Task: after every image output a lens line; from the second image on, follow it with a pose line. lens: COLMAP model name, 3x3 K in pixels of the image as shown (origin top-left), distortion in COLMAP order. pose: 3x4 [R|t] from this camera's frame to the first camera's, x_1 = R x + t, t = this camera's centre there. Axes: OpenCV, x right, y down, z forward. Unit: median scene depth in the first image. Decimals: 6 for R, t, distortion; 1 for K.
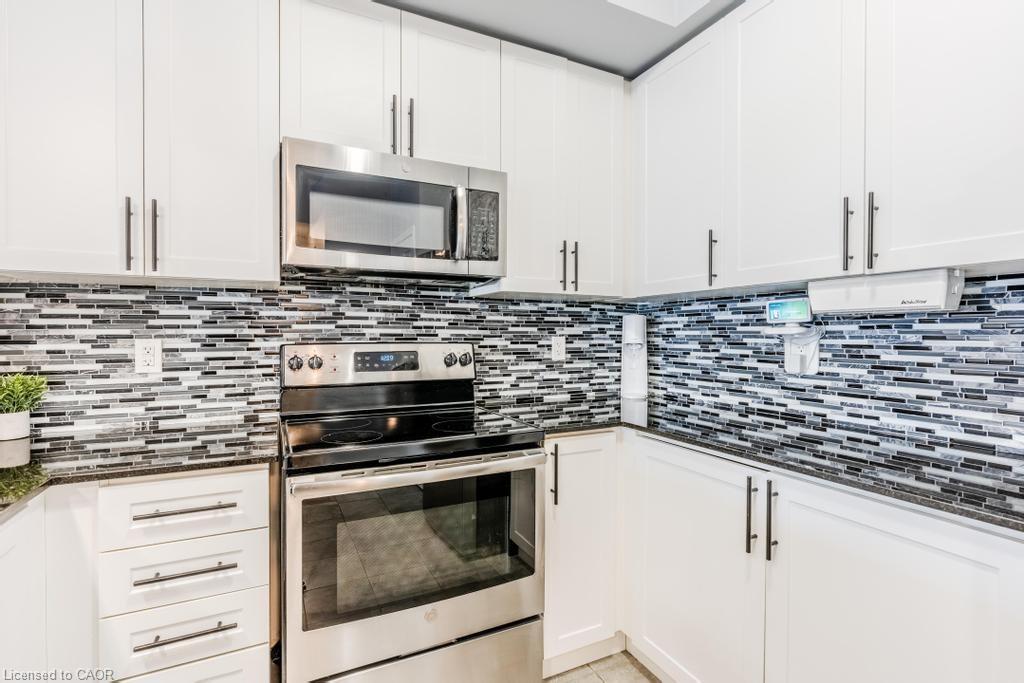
lens RADIAL K [[461.2, 0, 529.3], [0, 461.2, 336.4], [0, 0, 1]] dist [-0.000693, 0.000159]
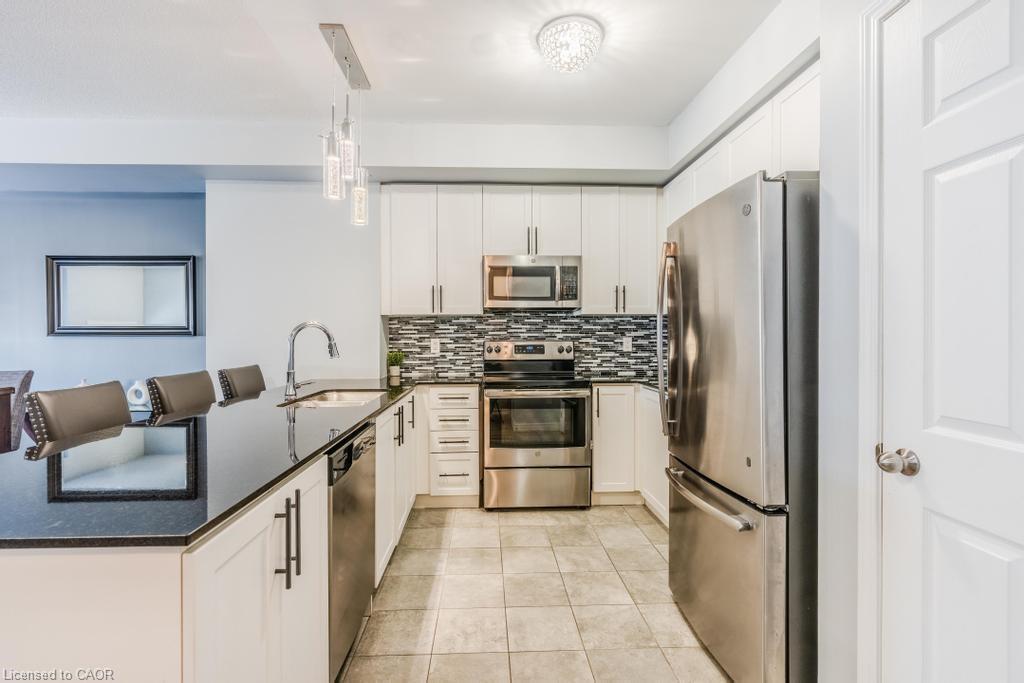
lens RADIAL K [[466.6, 0, 495.6], [0, 466.6, 339.9], [0, 0, 1]] dist [-0.000271, 0.000044]
pose [[0.884419, -0.000005, -0.466693, 0.539477], [0.001711, 0.999993, 0.003232, 0.004642], [0.466690, -0.003657, 0.884413, -0.925426]]
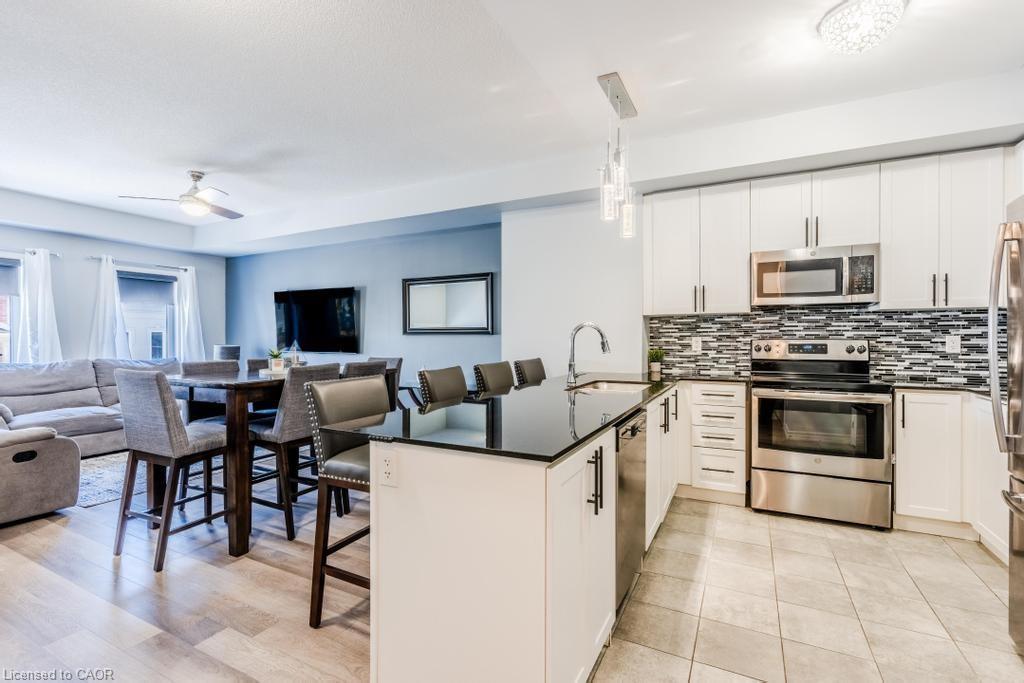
lens RADIAL K [[457.2, 0, 491.9], [0, 457.2, 338.4], [0, 0, 1]] dist [0.000625, 0.000817]
pose [[0.523471, 0.002431, -0.852040, 0.633474], [0.000071, 0.999996, 0.002896, 0.005353], [0.852044, -0.001576, 0.523468, -1.124474]]
